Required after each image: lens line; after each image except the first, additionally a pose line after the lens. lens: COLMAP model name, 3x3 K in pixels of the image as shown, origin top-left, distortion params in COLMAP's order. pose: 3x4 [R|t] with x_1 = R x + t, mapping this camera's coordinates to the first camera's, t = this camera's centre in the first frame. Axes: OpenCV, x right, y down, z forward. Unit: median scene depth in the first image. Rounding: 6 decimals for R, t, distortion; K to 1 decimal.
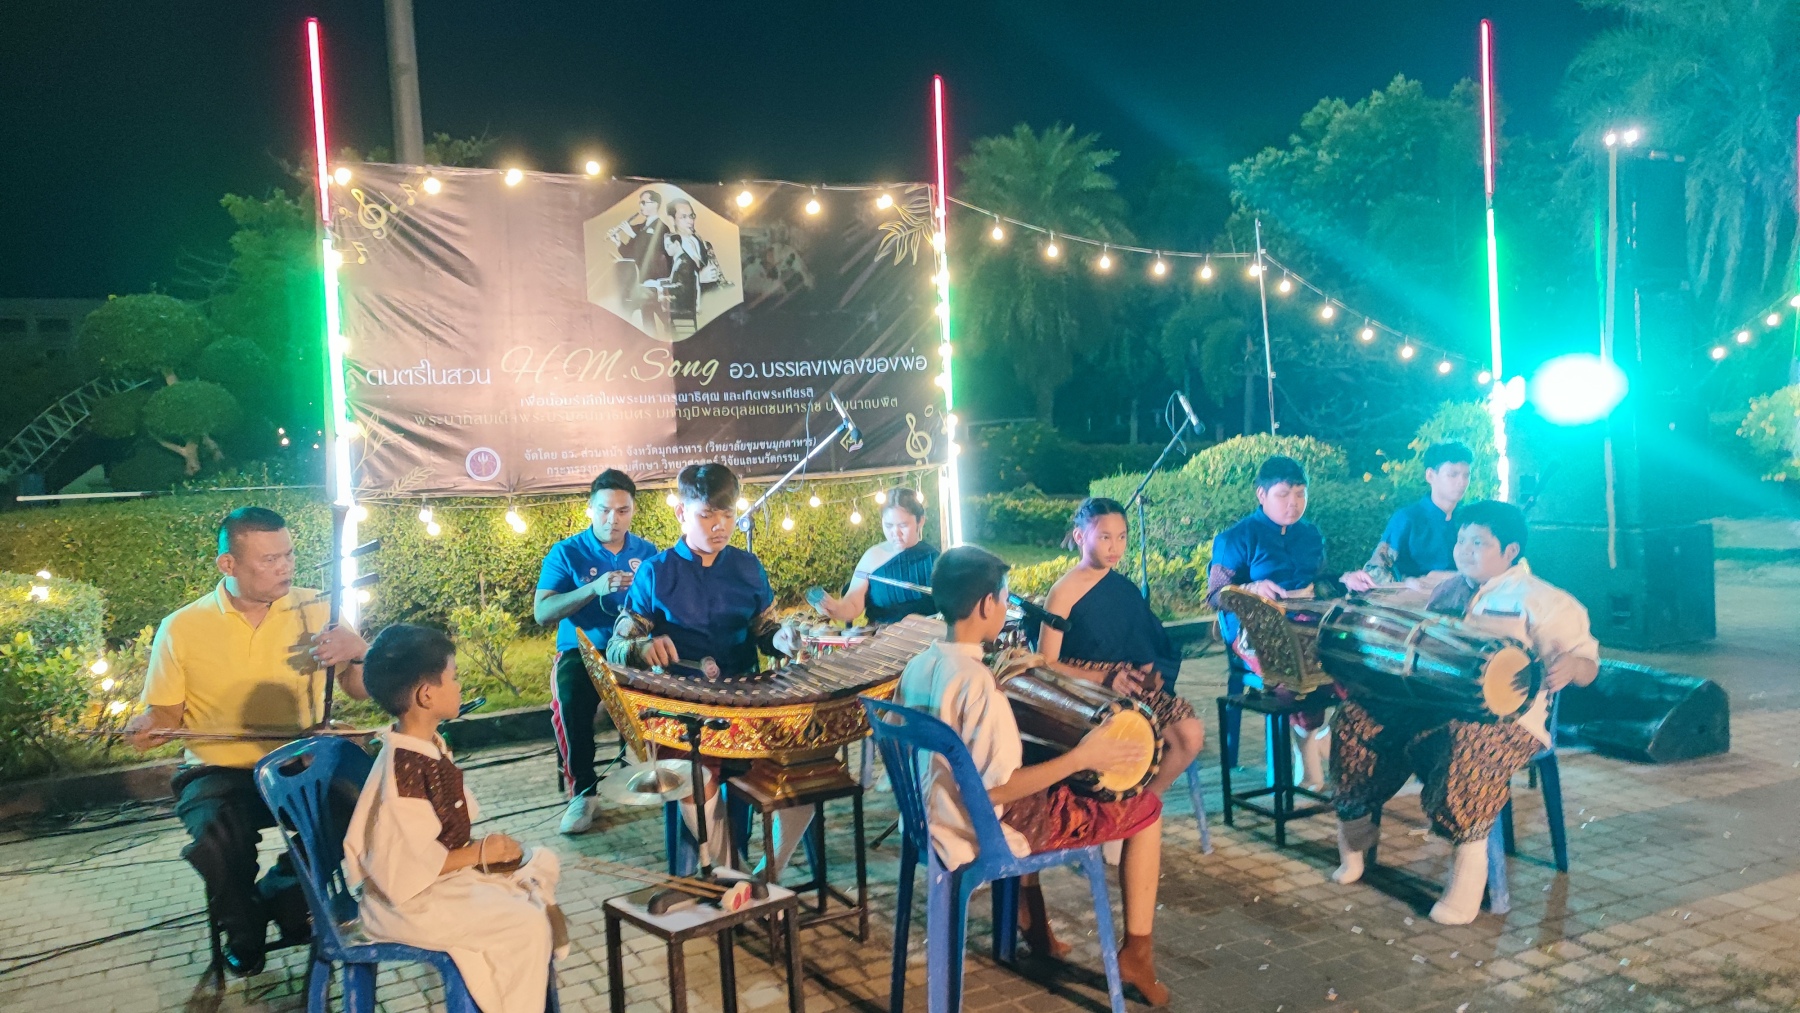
lens RADIAL K [[1311.3, 0, 895.0], [0, 1311.3, 507.7], [0, 0, 1]] dist [0.033660, -0.029404]
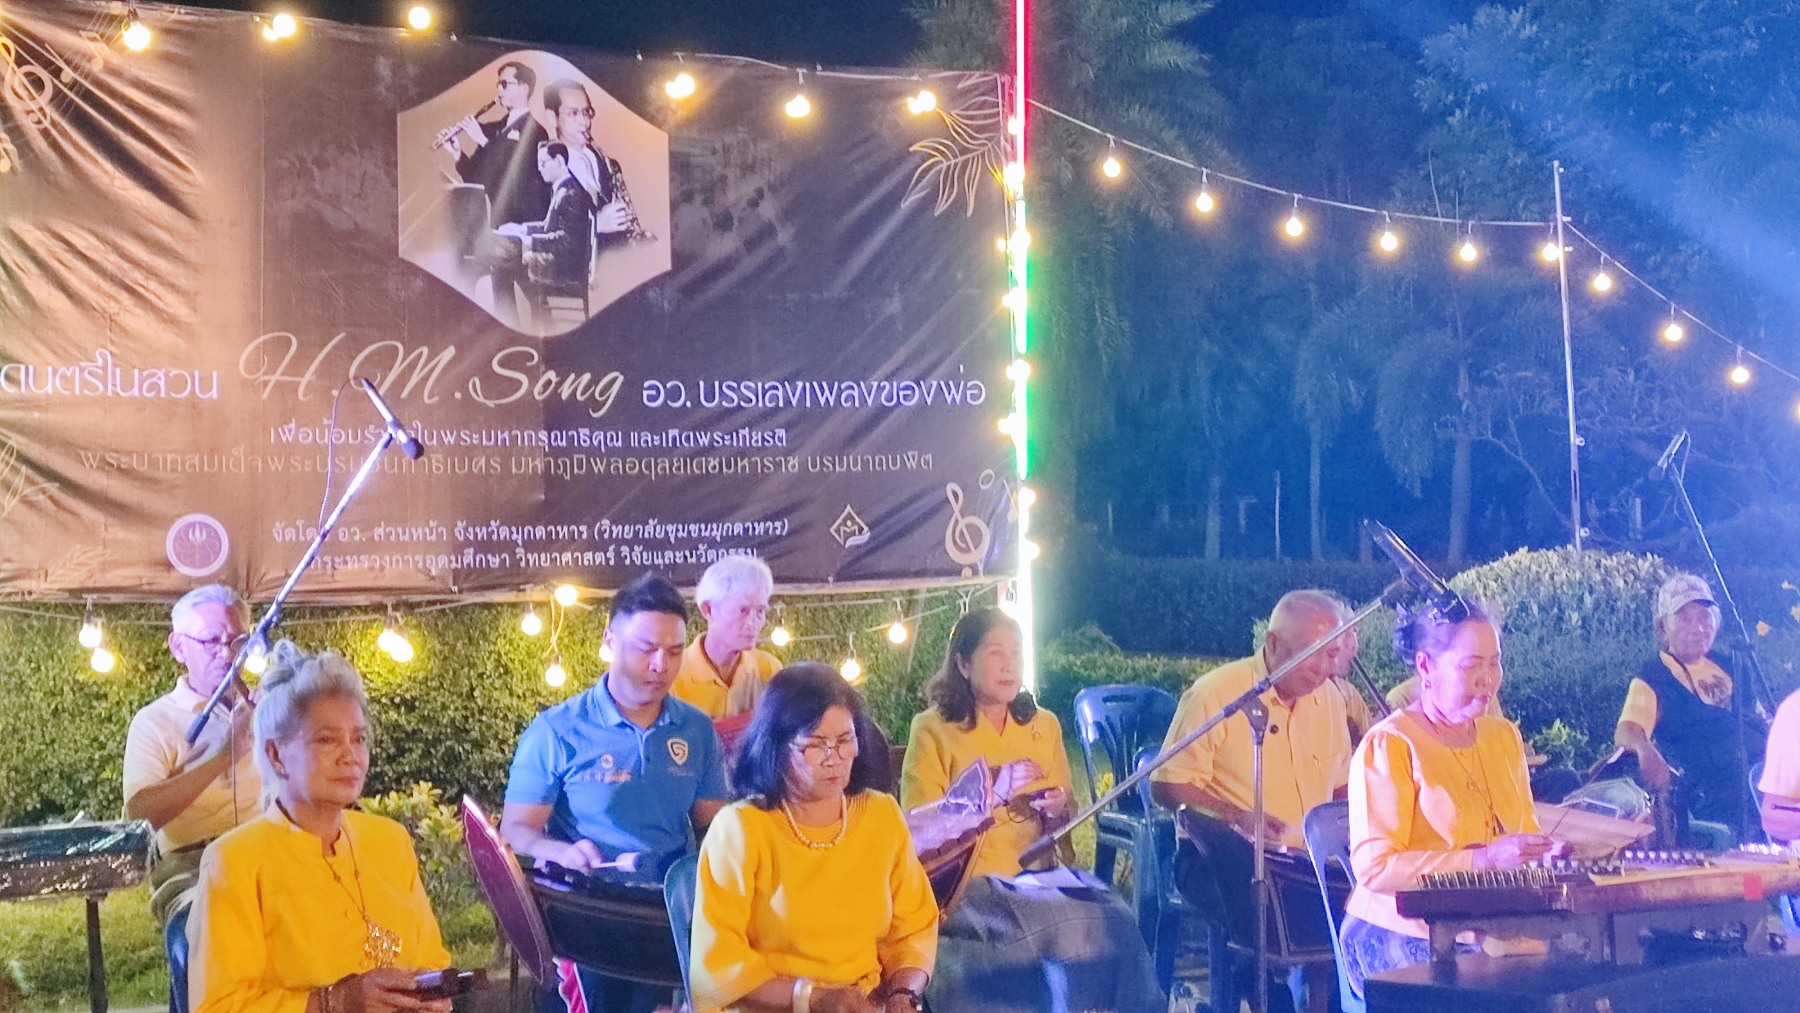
lens RADIAL K [[2607.1, 0, 900.0], [0, 2607.1, 506.5], [0, 0, 1]] dist [0.173842, -0.891548]
pose [[0.996482, 0.039621, 0.073853, -0.098758], [-0.034785, 0.997236, -0.065655, 0.011477], [-0.076250, 0.062855, 0.995106, -0.097346]]
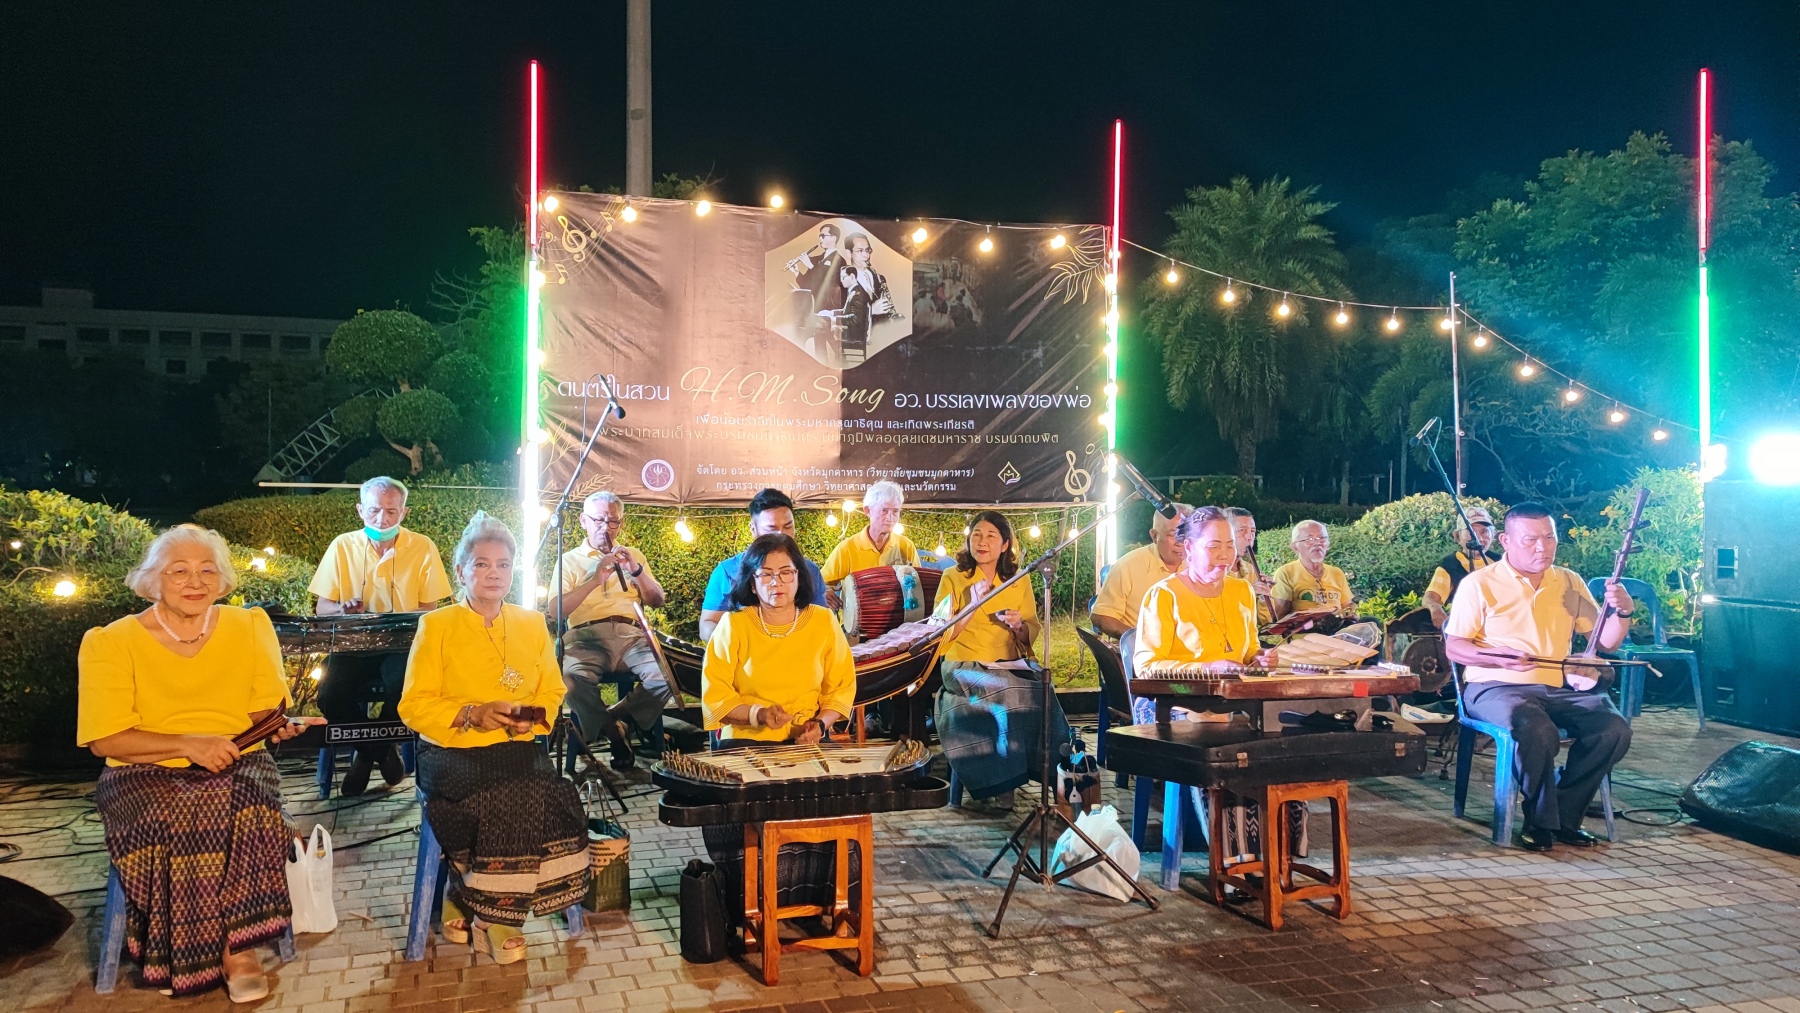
lens RADIAL K [[1300.7, 0, 894.9], [0, 1300.7, 517.0], [0, 0, 1]] dist [0.057884, -0.058078]
pose [[0.985838, 0.060576, -0.156378, 0.041133], [-0.064897, 0.997634, -0.022671, 0.011233], [0.154635, 0.032498, 0.987437, -0.011159]]
